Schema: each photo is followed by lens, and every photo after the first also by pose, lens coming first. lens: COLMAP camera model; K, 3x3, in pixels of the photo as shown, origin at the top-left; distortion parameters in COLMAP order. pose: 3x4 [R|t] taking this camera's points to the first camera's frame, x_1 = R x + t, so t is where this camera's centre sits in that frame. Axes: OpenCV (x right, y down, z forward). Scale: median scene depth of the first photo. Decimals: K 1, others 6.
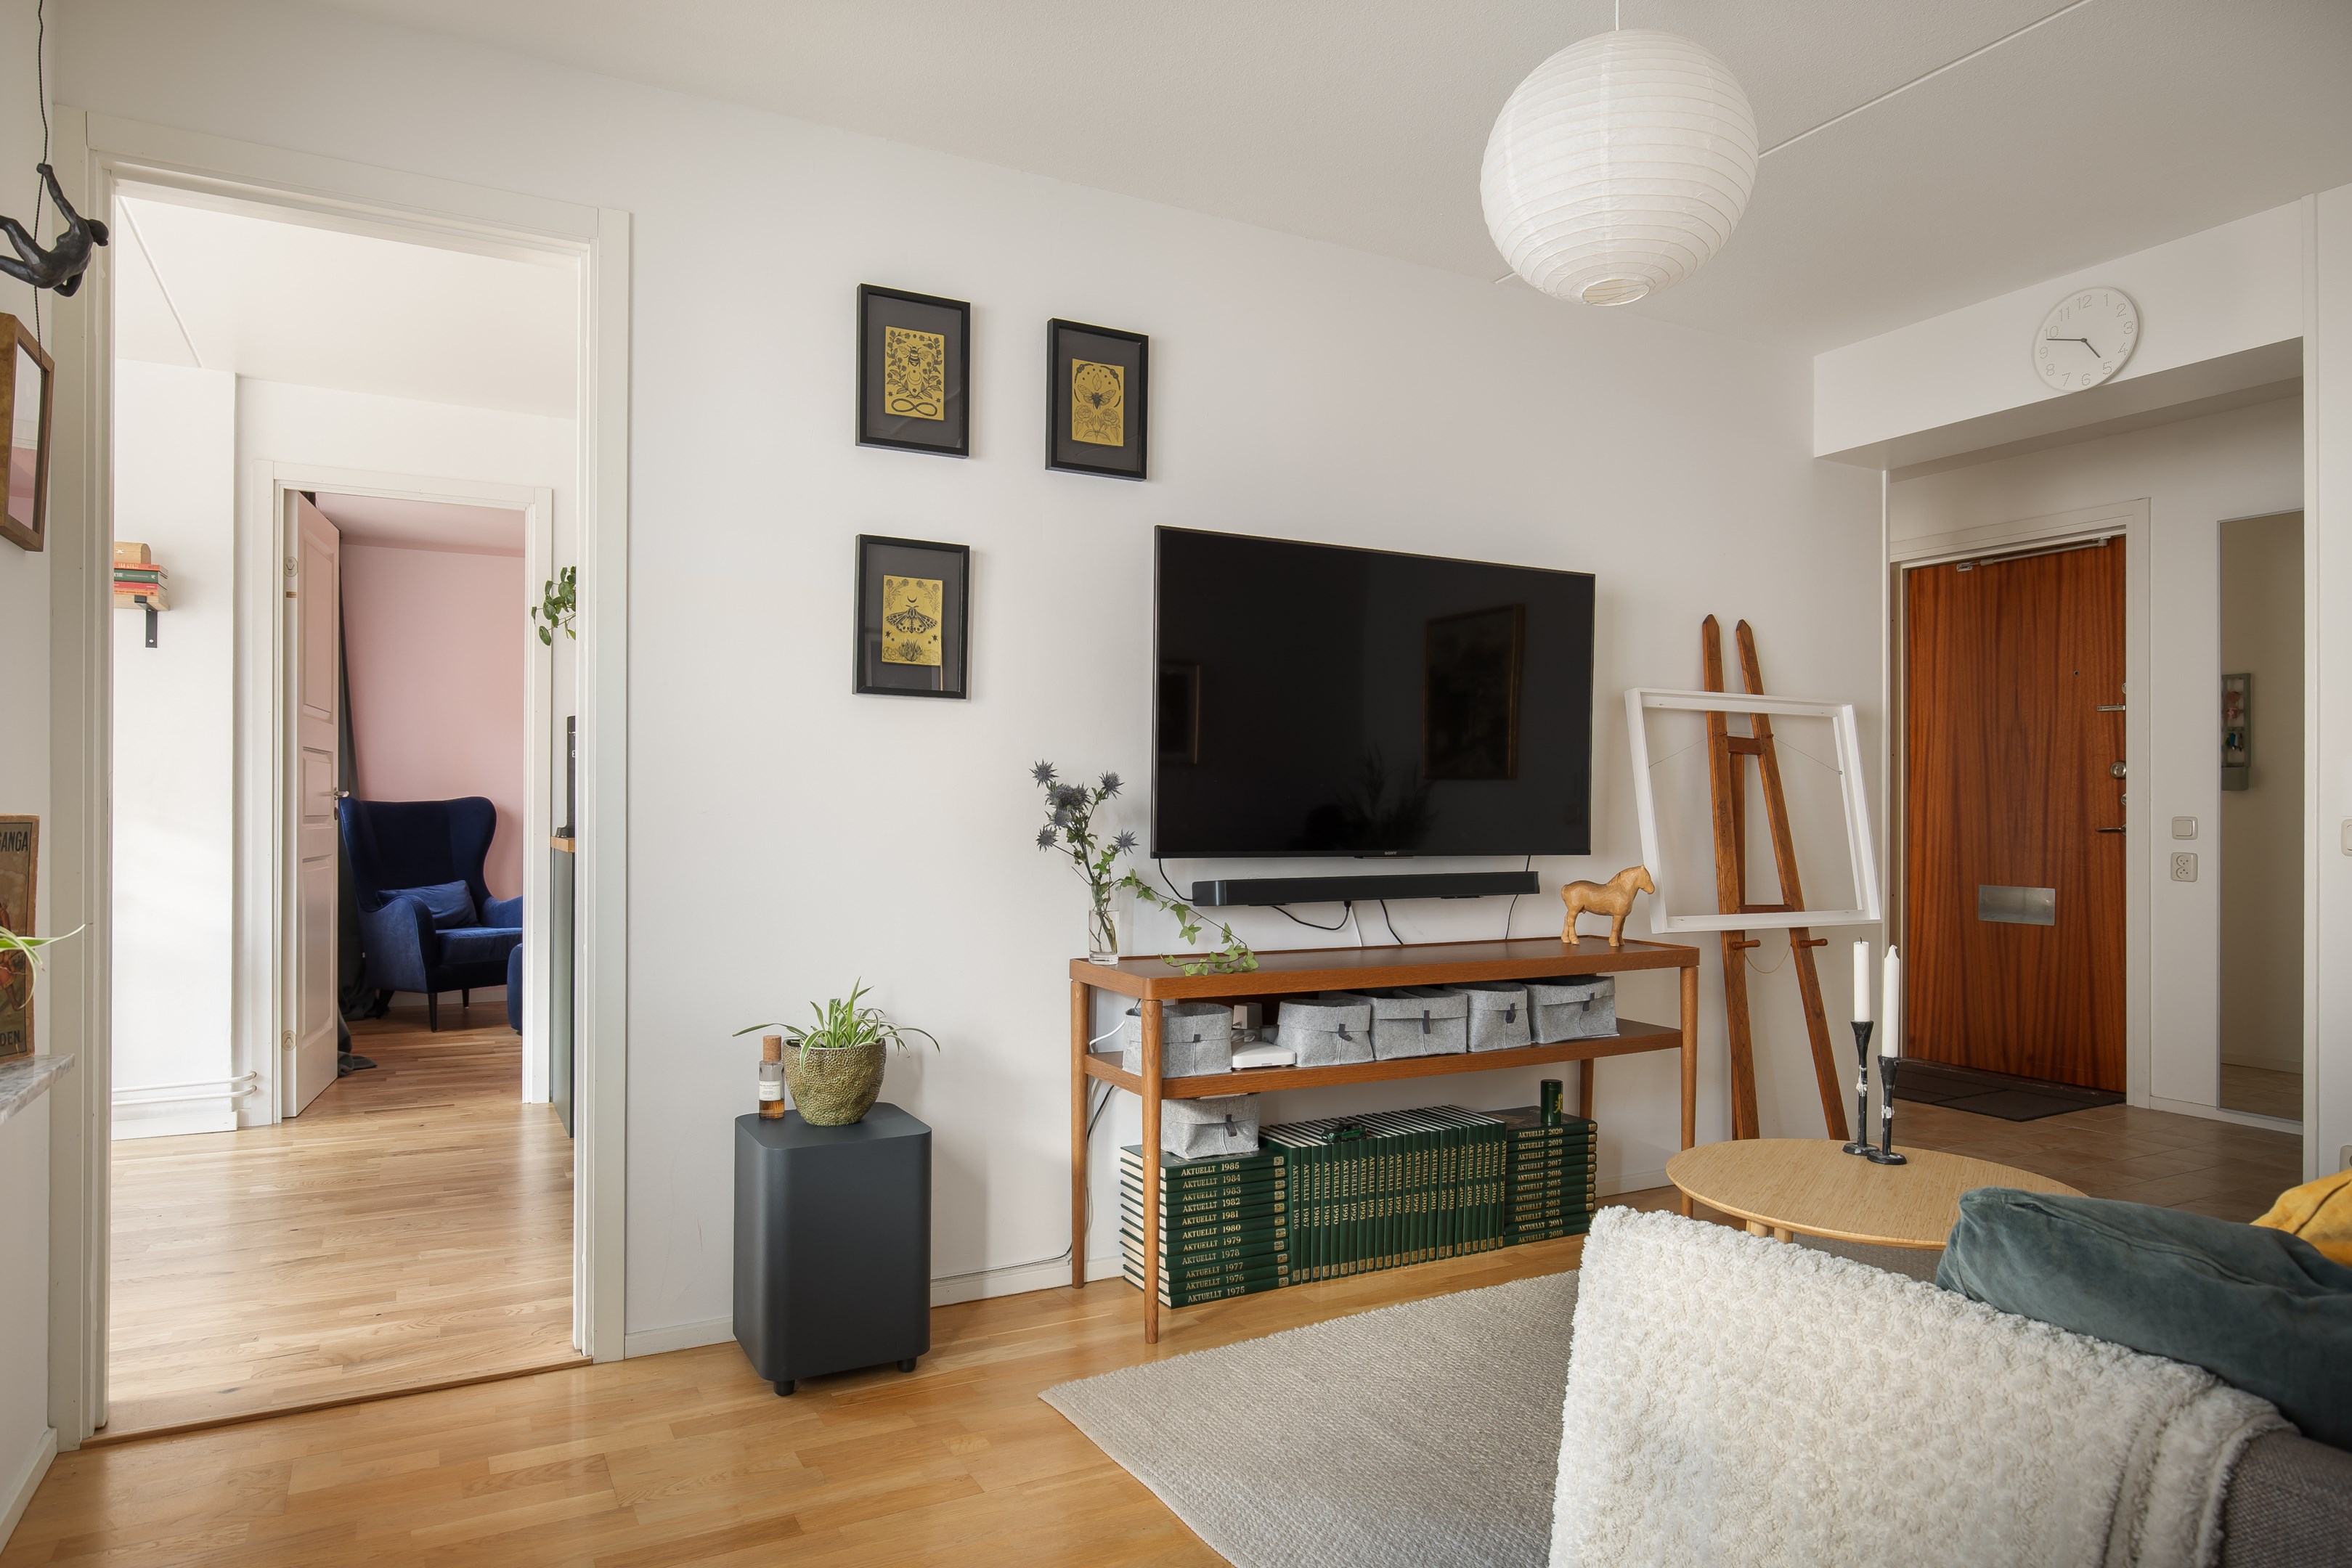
lens RADIAL K [[1439.8, 0, 1187.1], [0, 1439.8, 818.1], [0, 0, 1]] dist [0.000867, 0.000414]
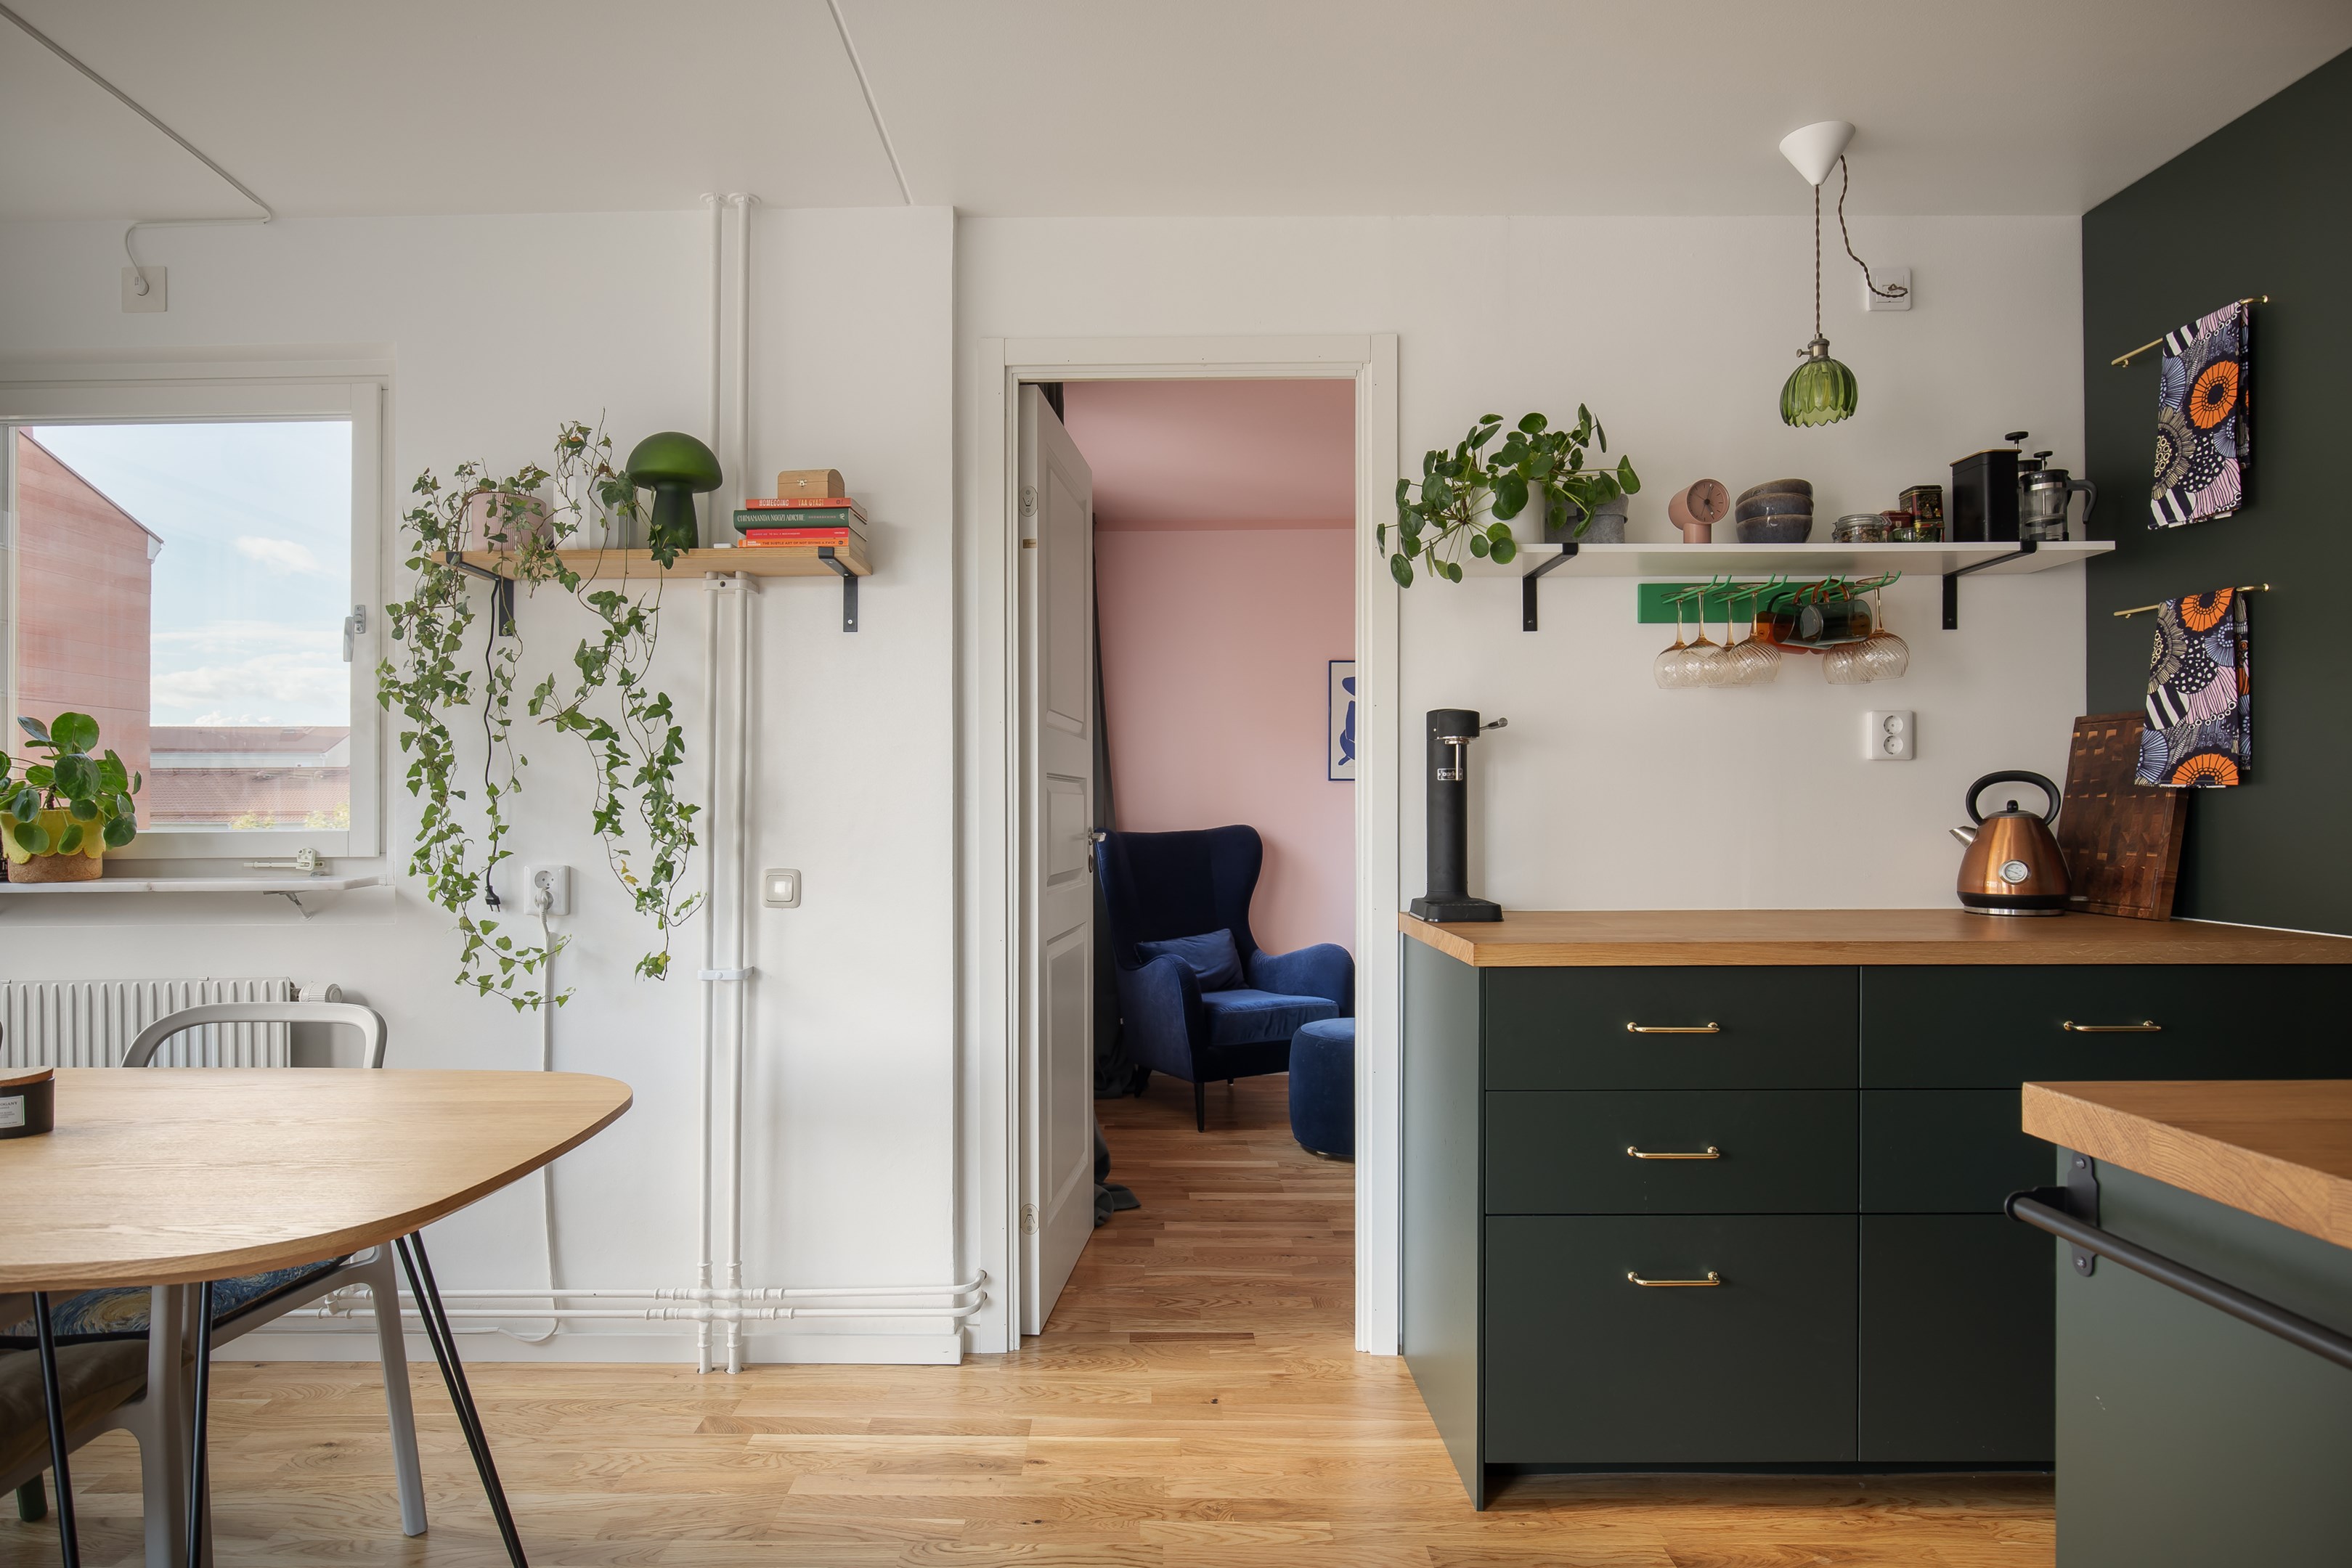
lens RADIAL K [[1355.5, 0, 1169.6], [0, 1355.5, 790.6], [0, 0, 1]] dist [-0.004931, 0.000079]
pose [[0.887429, -0.016289, -0.460657, -0.276850], [0.006247, 0.999709, -0.023316, -0.026974], [0.460903, 0.017814, 0.887272, 0.474532]]
